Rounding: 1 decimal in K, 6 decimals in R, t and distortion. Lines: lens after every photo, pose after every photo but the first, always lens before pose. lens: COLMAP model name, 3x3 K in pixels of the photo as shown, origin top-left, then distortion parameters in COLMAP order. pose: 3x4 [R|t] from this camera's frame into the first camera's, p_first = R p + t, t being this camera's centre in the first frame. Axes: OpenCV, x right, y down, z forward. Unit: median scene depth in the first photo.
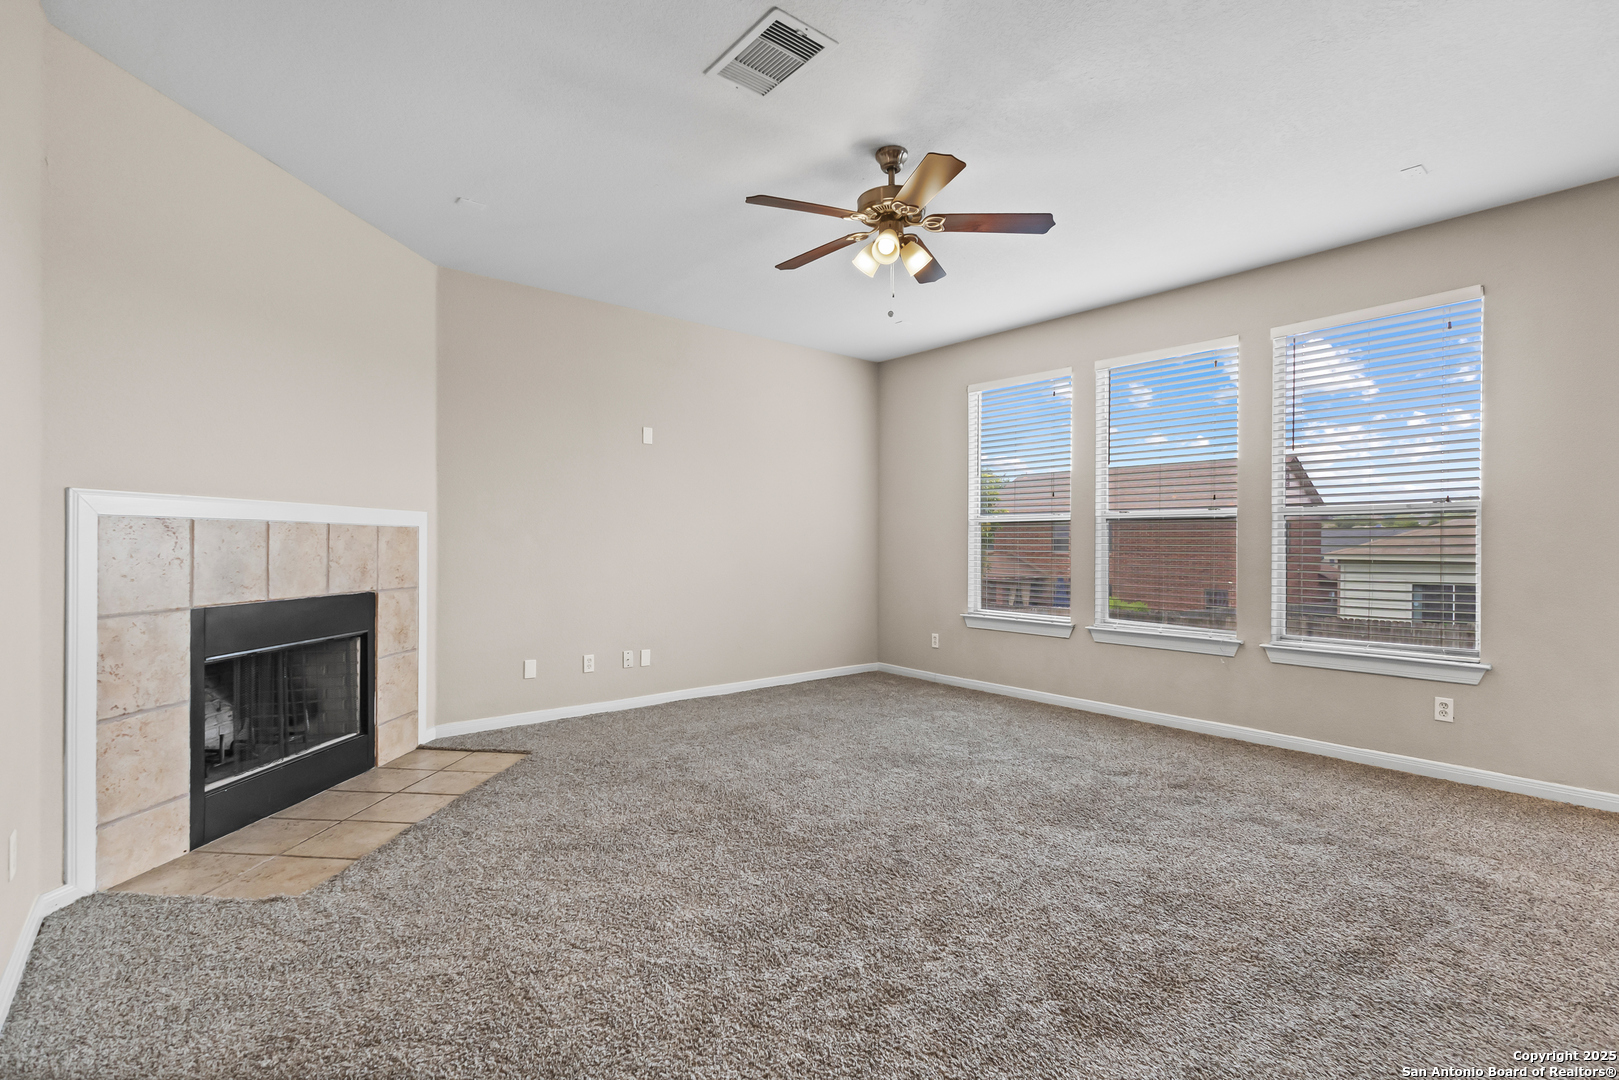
lens RADIAL K [[744.8, 0, 807.8], [0, 744.8, 541.4], [0, 0, 1]] dist [-0.000493, 0.002663]
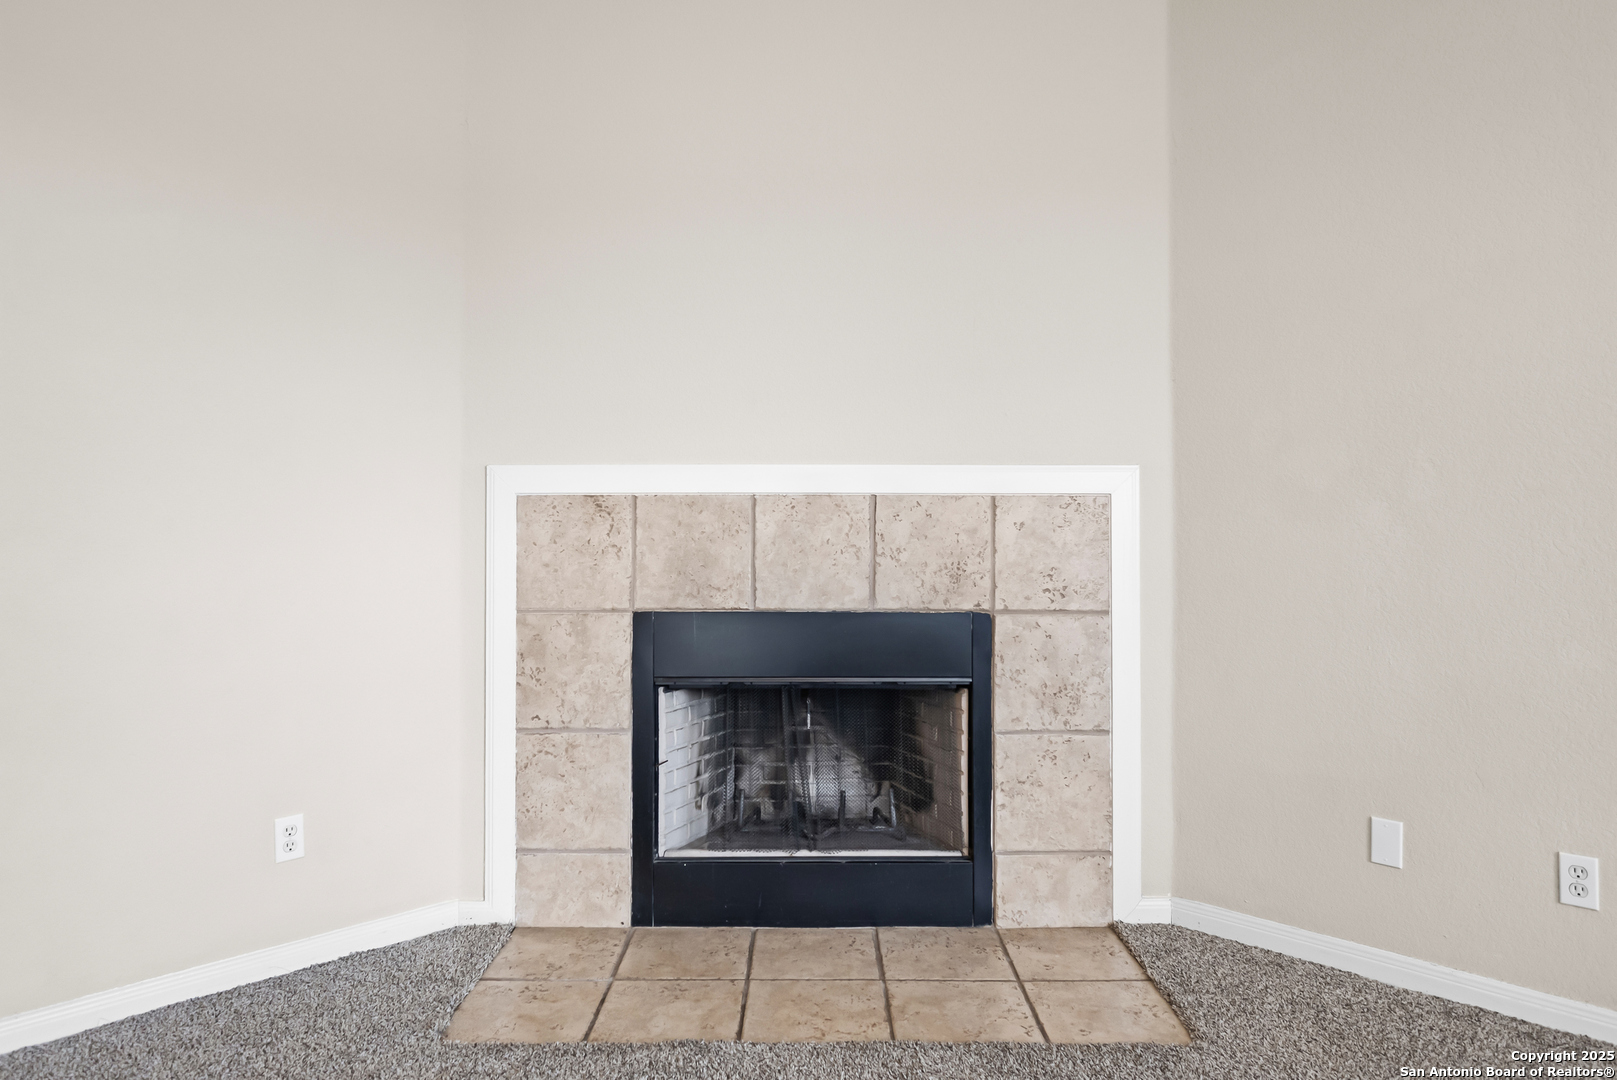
lens RADIAL K [[1013.6, 0, 809.0], [0, 1013.6, 525.8], [0, 0, 1]] dist [0.002036, -0.001365]
pose [[0.084320, -0.016114, -0.996308, 0.222049], [0.001877, 0.999870, -0.016013, 0.017822], [0.996437, -0.000520, 0.084339, 1.024081]]
